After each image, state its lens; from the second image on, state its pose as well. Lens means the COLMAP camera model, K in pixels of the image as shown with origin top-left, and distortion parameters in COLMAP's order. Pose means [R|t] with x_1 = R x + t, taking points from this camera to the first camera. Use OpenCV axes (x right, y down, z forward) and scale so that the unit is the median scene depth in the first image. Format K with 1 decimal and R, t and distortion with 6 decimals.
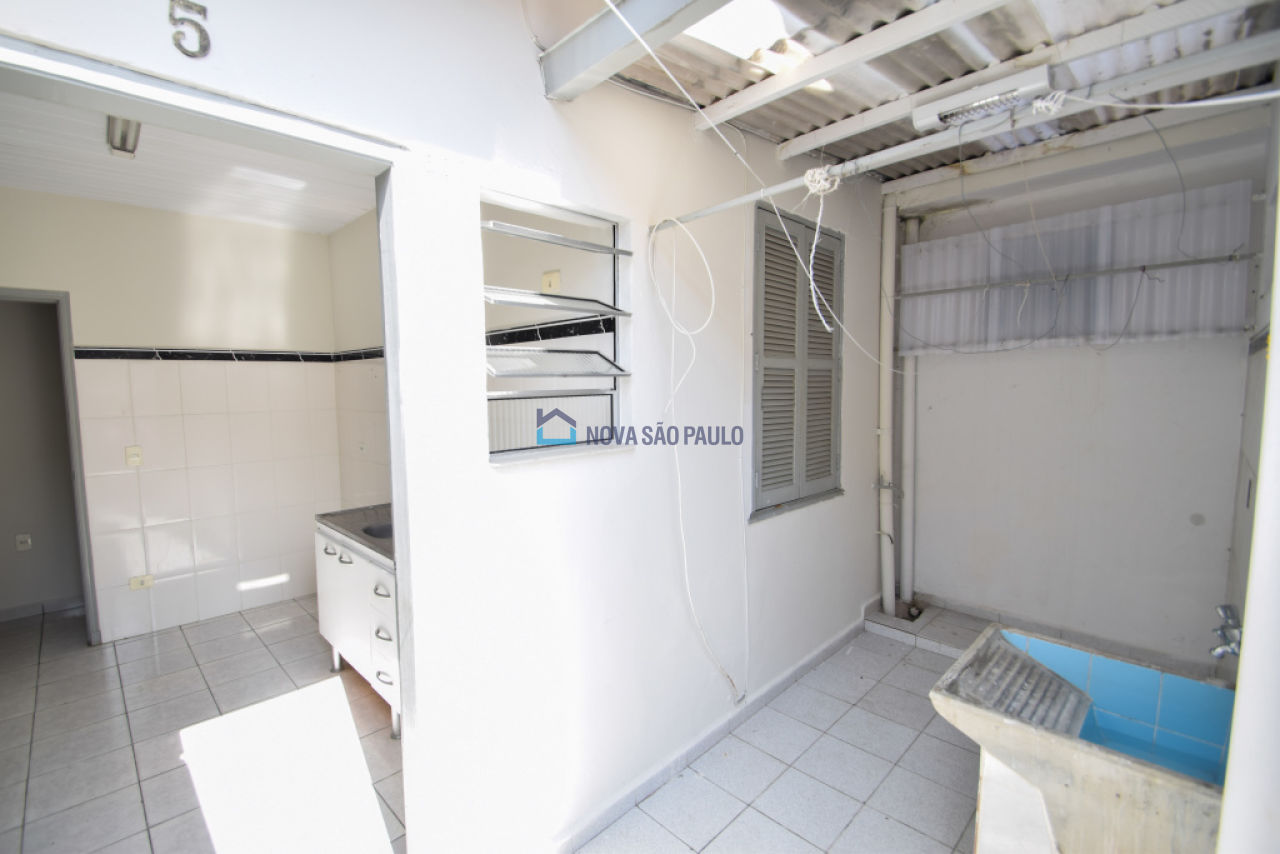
lens RADIAL K [[555.8, 0, 634.7], [0, 555.8, 436.7], [0, 0, 1]] dist [0.002411, -0.011735]
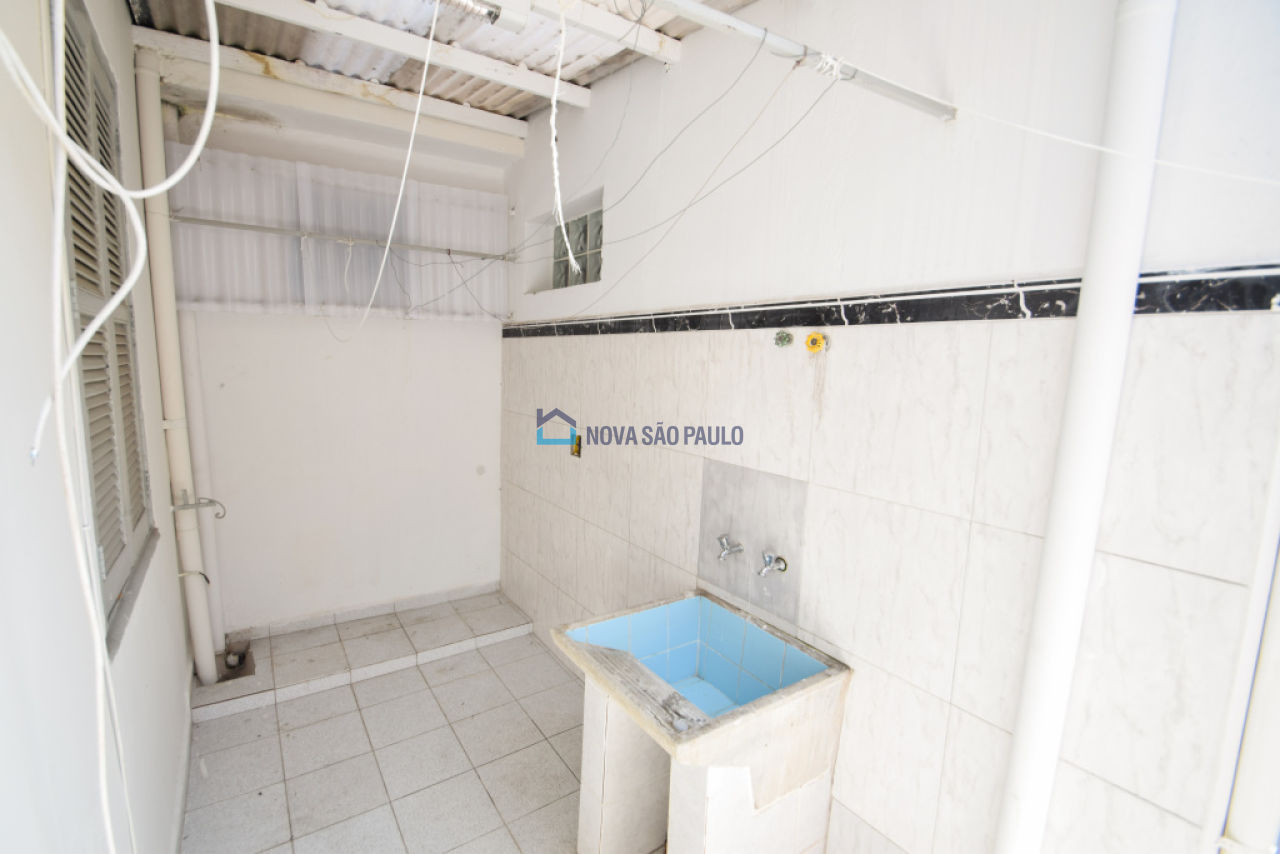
lens RADIAL K [[555.8, 0, 634.7], [0, 555.8, 436.7], [0, 0, 1]] dist [0.002411, -0.011735]
pose [[0.201059, -0.120220, 0.972174, -0.090219], [0.064045, 0.991930, 0.109418, -0.034931], [-0.977483, 0.040263, 0.207136, 0.368302]]
